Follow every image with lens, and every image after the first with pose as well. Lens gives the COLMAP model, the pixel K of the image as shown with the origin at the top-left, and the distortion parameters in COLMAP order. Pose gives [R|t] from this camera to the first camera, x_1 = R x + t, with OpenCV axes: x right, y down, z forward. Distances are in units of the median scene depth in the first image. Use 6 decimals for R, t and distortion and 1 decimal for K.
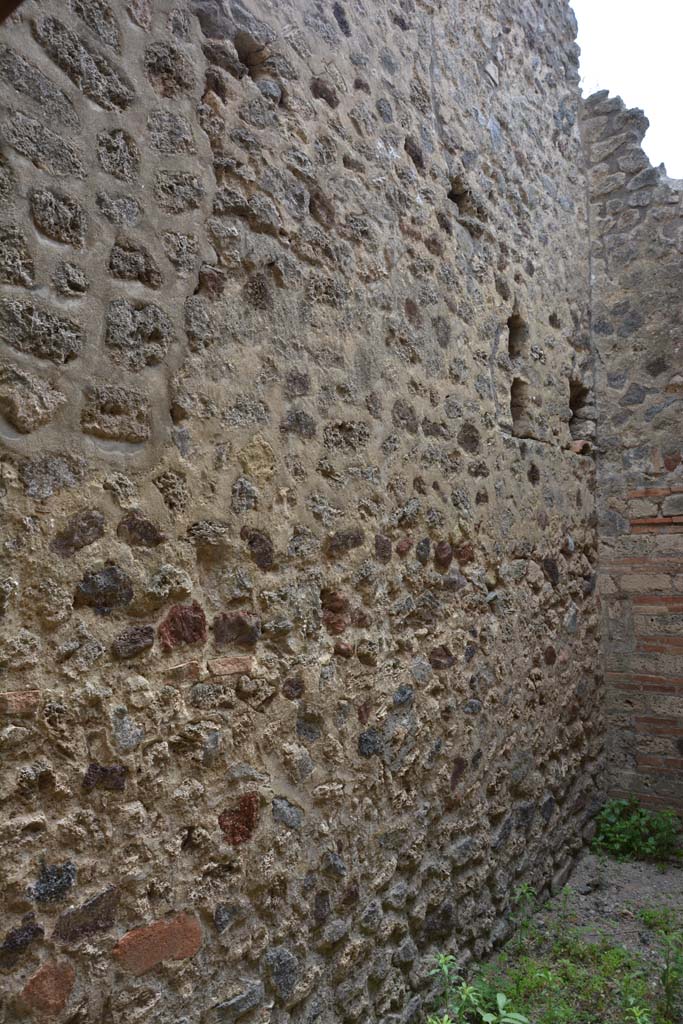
lens RADIAL K [[773.7, 0, 341.5], [0, 773.7, 512.0], [0, 0, 1]] dist [-0.164240, 0.108879]
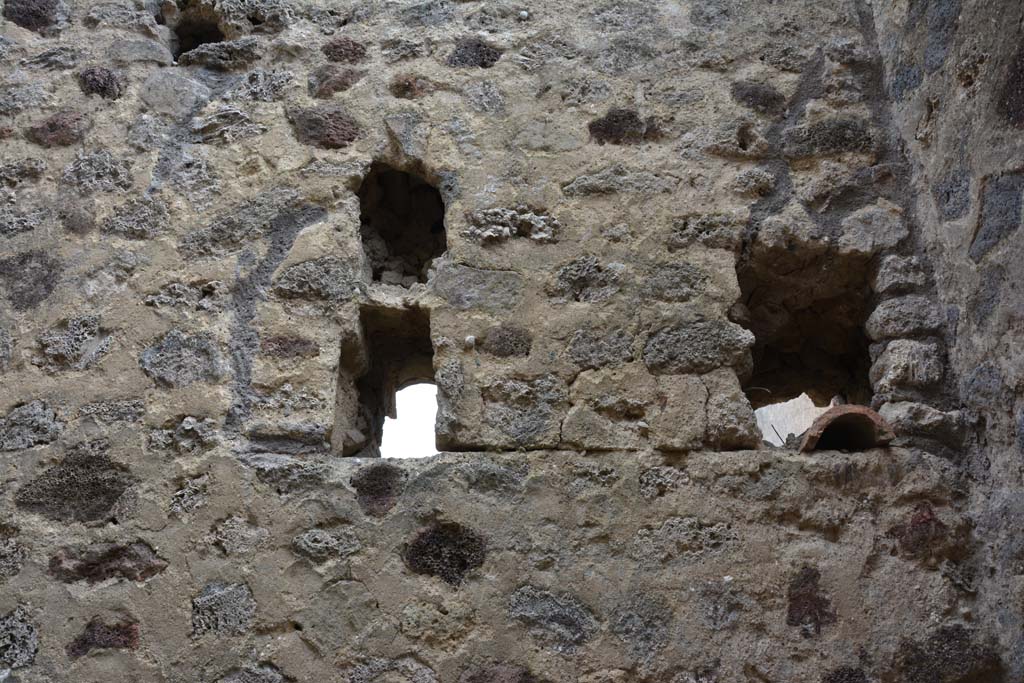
lens RADIAL K [[773.7, 0, 512.0], [0, 773.7, 341.5], [0, 0, 1]] dist [-0.164240, 0.108879]
pose [[0.617059, -0.278936, -0.735821, 0.838383], [0.041688, 0.945343, -0.323402, -0.041212], [0.785812, 0.168883, 0.594961, 1.234361]]
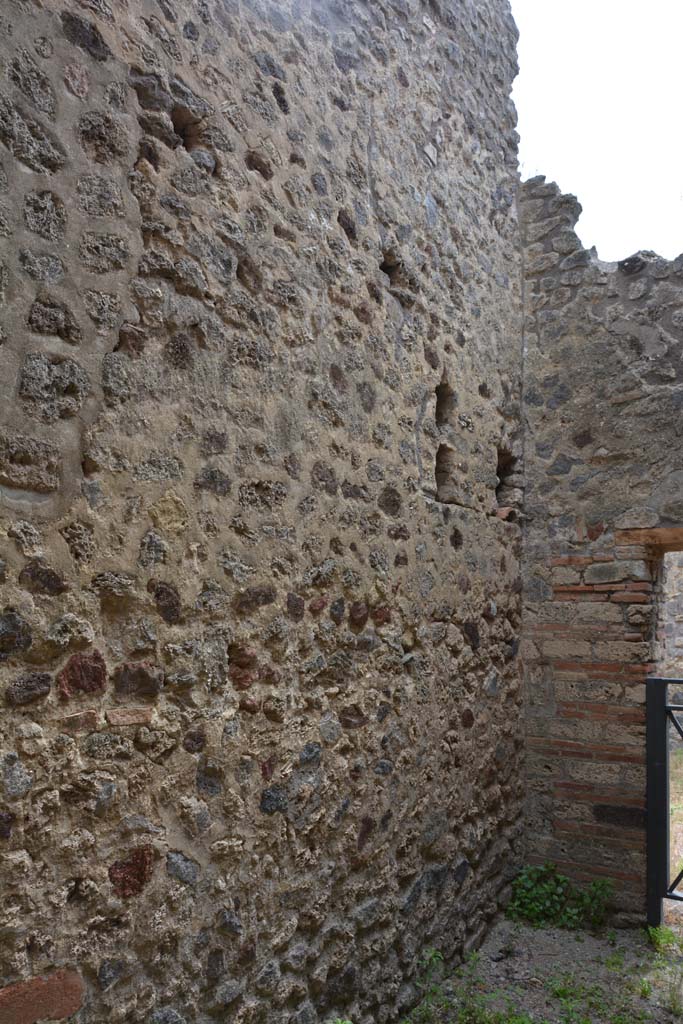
lens RADIAL K [[773.7, 0, 341.5], [0, 773.7, 512.0], [0, 0, 1]] dist [-0.164240, 0.108879]
pose [[0.997190, 0.043681, 0.060868, 0.051928], [-0.039100, 0.996453, -0.074520, -0.003834], [-0.063908, 0.071930, 0.995360, -0.024753]]
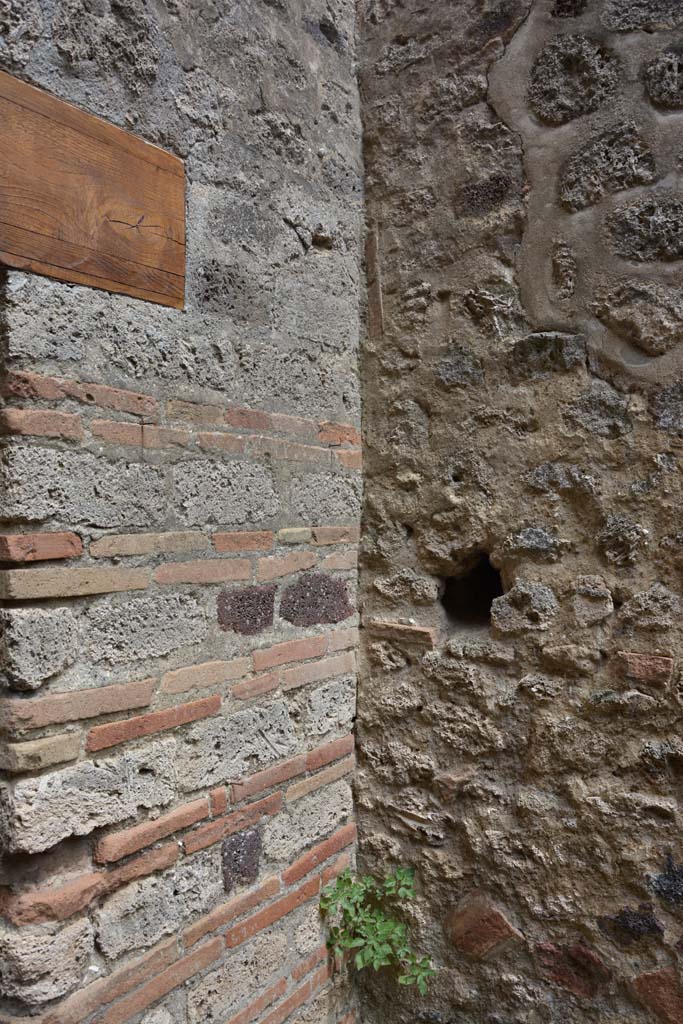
lens RADIAL K [[773.7, 0, 341.5], [0, 773.7, 512.0], [0, 0, 1]] dist [-0.164240, 0.108879]
pose [[0.118337, 0.023789, -0.992688, 0.261469], [0.071146, 0.996940, 0.032372, 0.012667], [0.990421, -0.074457, 0.116282, 0.366608]]
